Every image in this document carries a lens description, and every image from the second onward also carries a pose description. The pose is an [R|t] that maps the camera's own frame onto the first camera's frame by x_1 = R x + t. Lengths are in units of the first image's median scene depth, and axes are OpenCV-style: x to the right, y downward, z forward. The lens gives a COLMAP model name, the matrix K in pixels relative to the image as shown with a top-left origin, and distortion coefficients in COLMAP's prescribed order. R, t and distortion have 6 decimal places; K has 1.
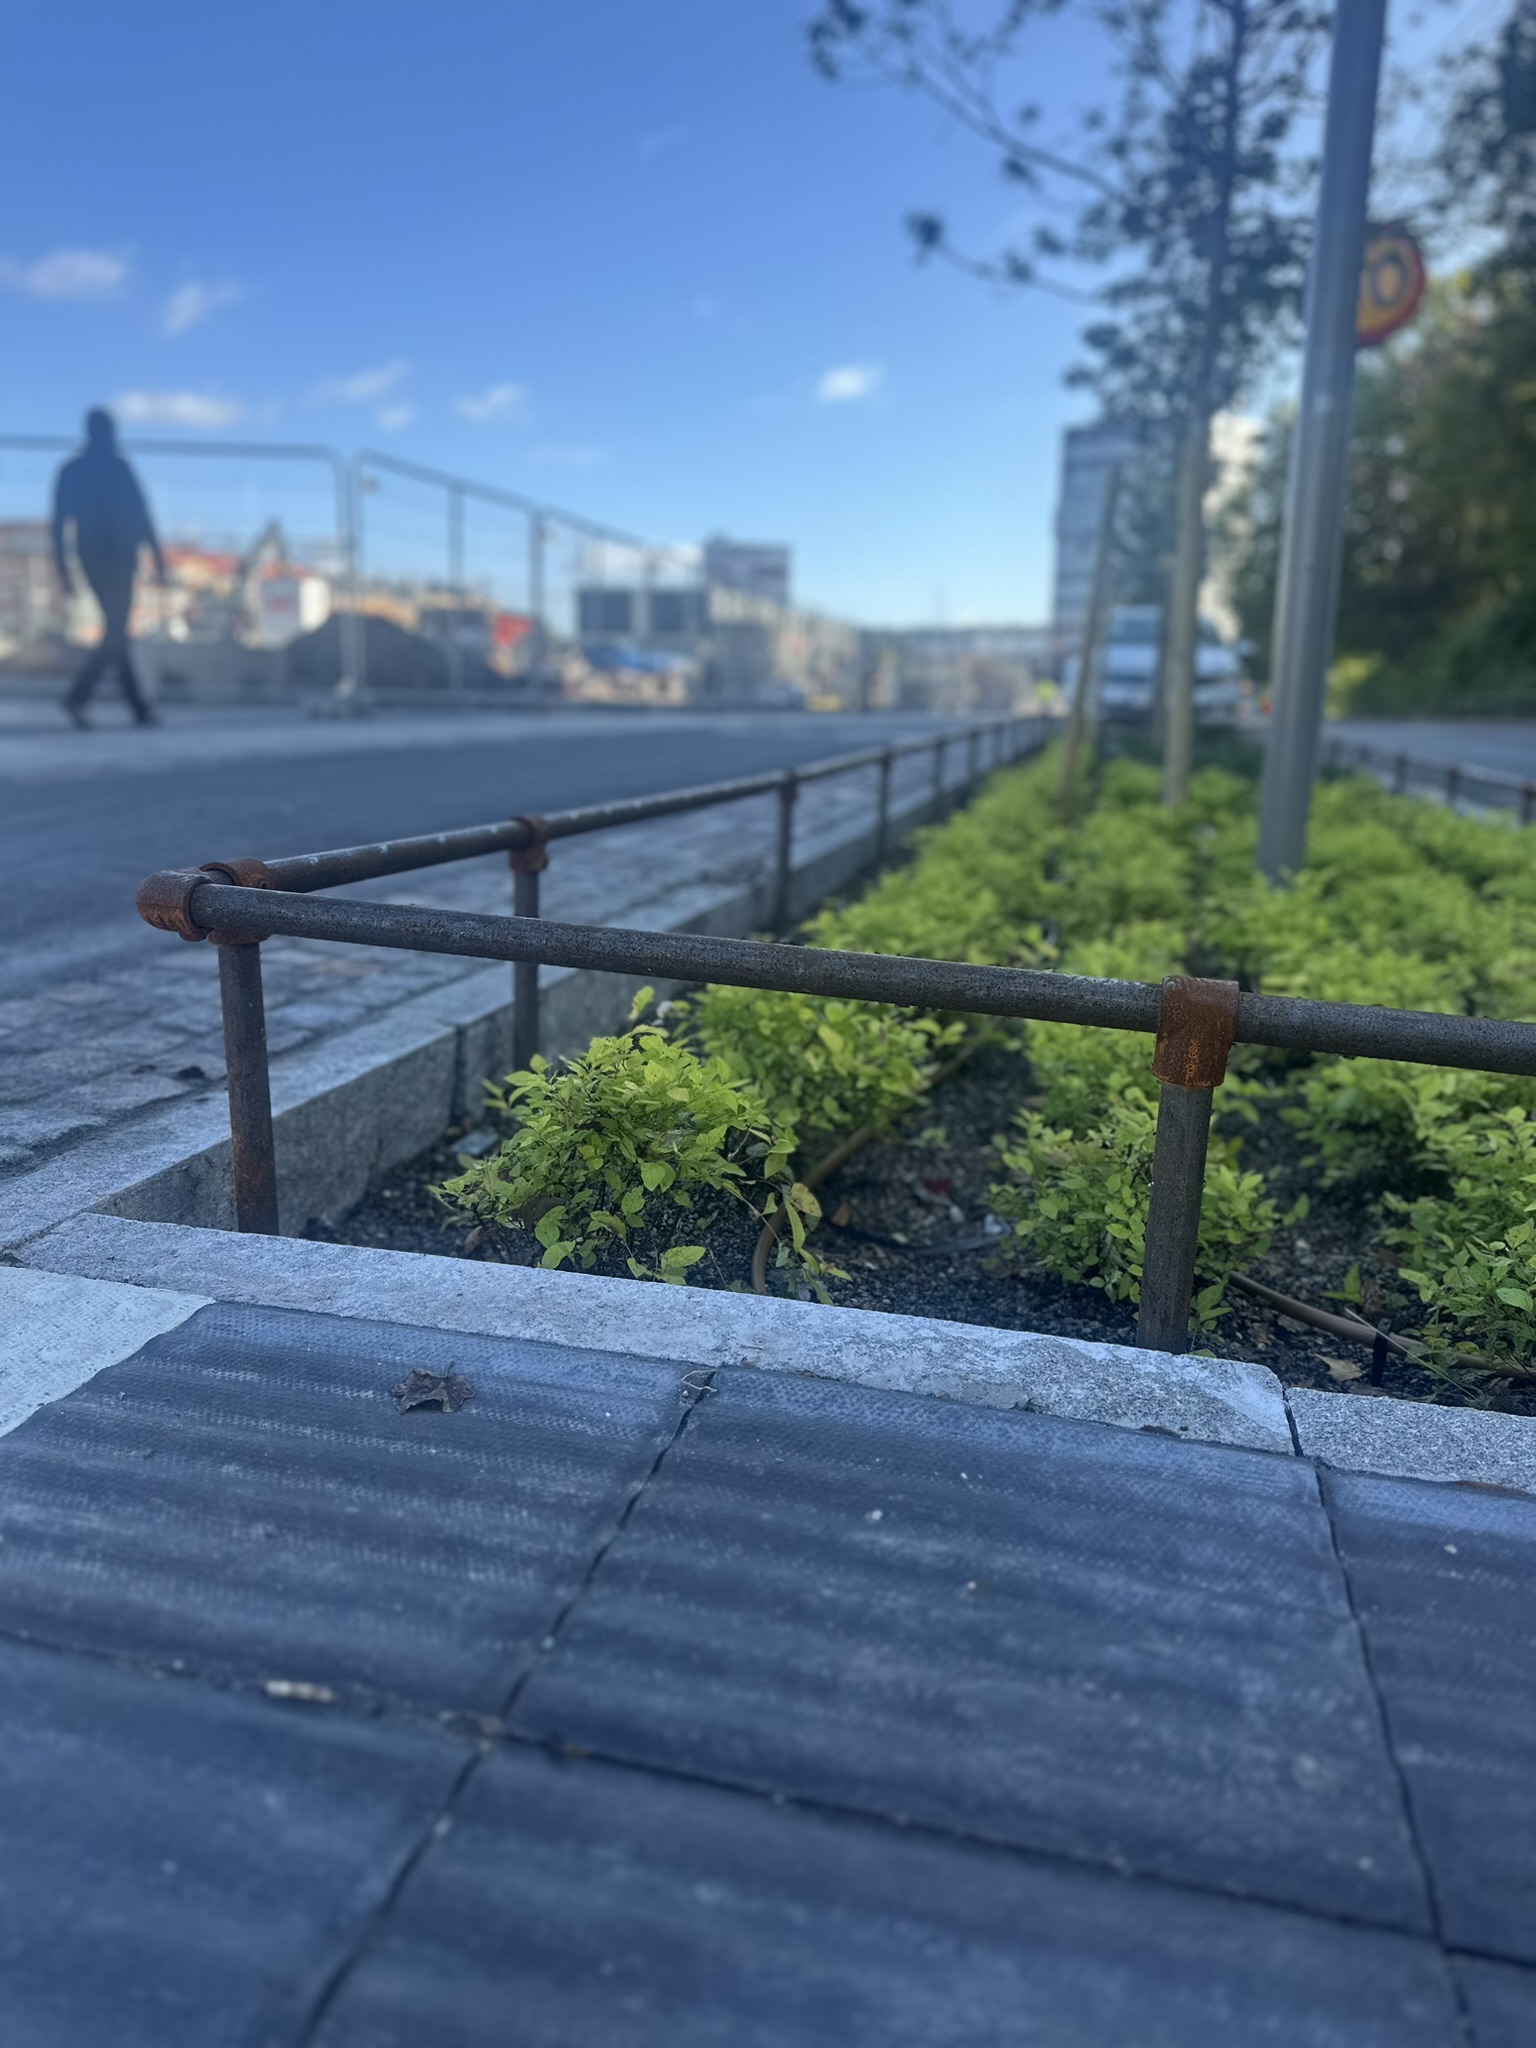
lens RADIAL K [[1437.7, 0, 755.3], [0, 1437.7, 1028.0], [0, 0, 1]] dist [0.032085, -0.044006]
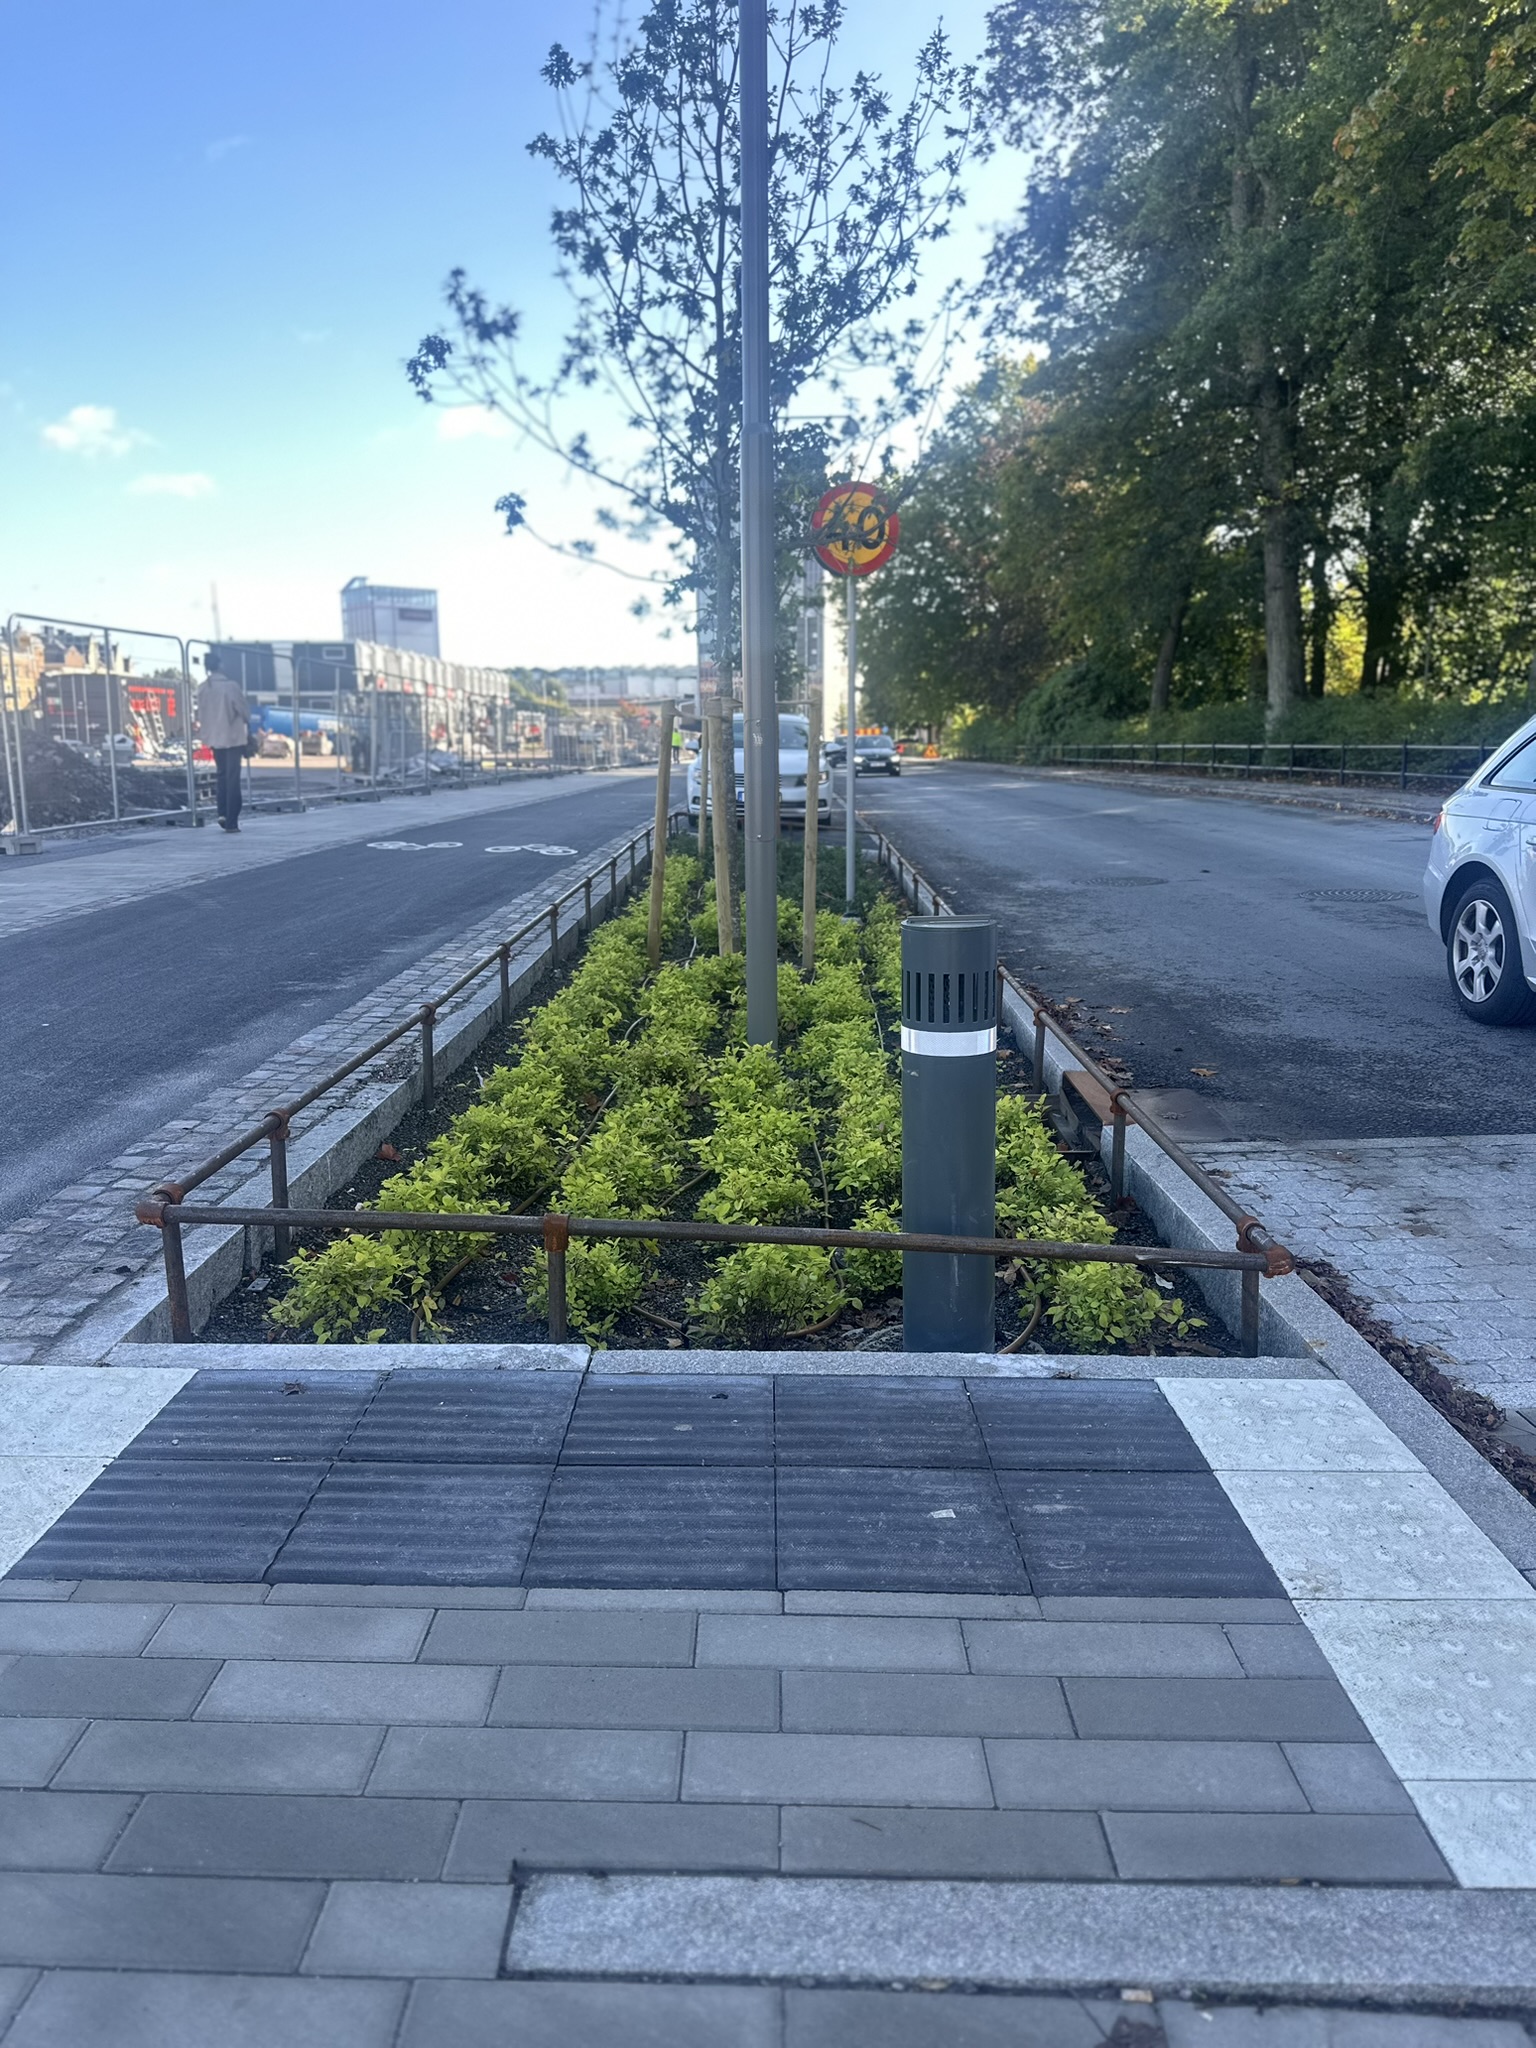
lens RADIAL K [[1437.7, 0, 771.2], [0, 1437.7, 1024.3], [0, 0, 1]] dist [0.032085, -0.044006]
pose [[0.970847, -0.072986, 0.228320, 0.076938], [0.079437, 0.996655, -0.019182, -0.255350], [-0.226156, 0.036760, 0.973397, -1.516412]]
